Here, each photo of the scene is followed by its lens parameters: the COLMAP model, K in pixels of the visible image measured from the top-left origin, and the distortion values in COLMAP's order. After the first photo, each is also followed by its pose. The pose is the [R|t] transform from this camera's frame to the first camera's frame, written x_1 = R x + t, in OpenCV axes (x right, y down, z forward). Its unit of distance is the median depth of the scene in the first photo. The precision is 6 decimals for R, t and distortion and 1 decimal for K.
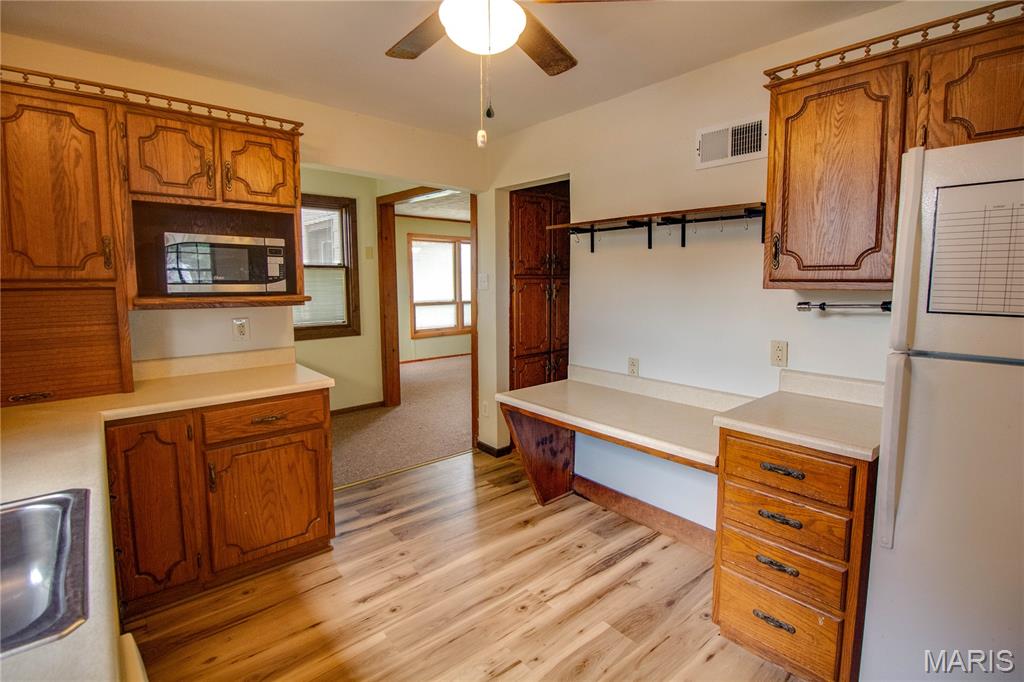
lens RADIAL K [[481.2, 0, 522.6], [0, 481.2, 326.5], [0, 0, 1]] dist [-0.000148, -0.014519]
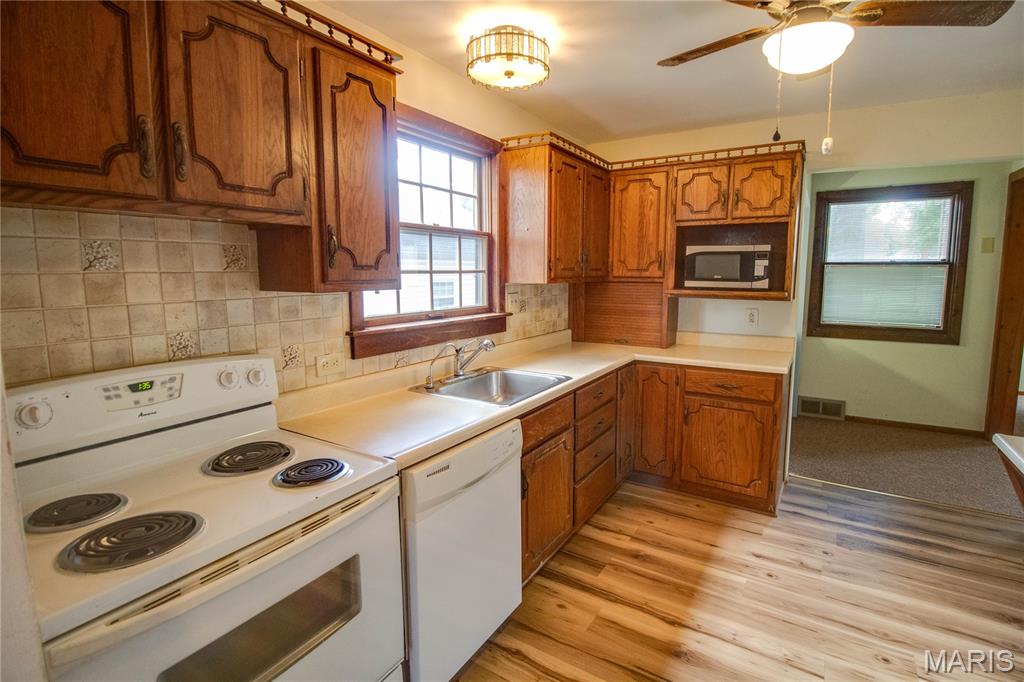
lens RADIAL K [[481.2, 0, 522.6], [0, 481.2, 326.5], [0, 0, 1]] dist [-0.000148, -0.014519]
pose [[0.289017, 0.108958, -0.951103, 0.517985], [-0.097118, 0.991713, 0.084098, -0.021437], [0.952385, 0.068063, 0.297204, 0.071196]]
